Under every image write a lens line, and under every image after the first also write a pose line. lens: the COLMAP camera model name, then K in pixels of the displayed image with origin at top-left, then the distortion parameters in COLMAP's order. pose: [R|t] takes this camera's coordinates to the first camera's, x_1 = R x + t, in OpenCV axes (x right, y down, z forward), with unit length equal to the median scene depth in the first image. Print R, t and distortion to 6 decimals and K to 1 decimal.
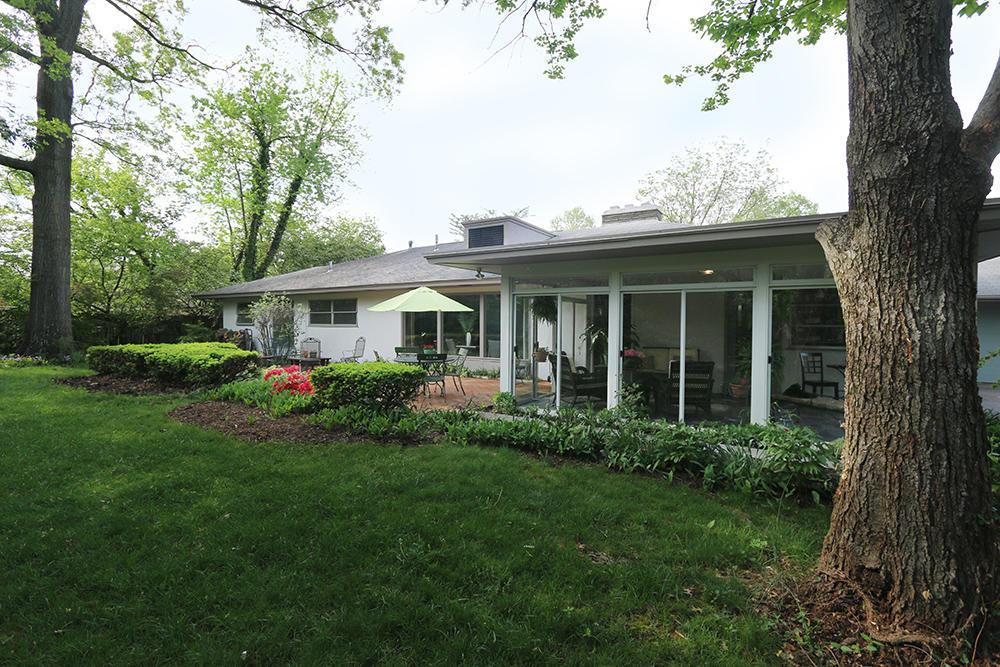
lens RADIAL K [[450.3, 0, 500.0], [0, 450.3, 333.5], [0, 0, 1]] dist [-0.018630, 0.000542]
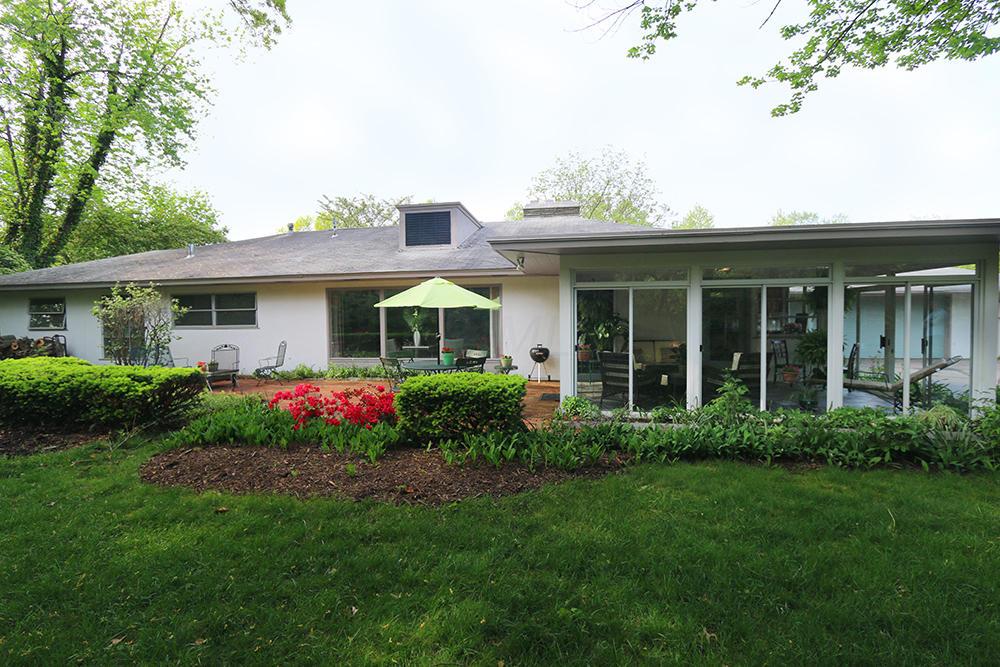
lens RADIAL K [[450.3, 0, 500.0], [0, 450.3, 333.5], [0, 0, 1]] dist [-0.018630, 0.000542]
pose [[0.923468, -0.031058, 0.382415, -0.238840], [0.026697, 0.999504, 0.016708, -0.007636], [-0.382744, -0.005220, 0.923840, 0.115519]]
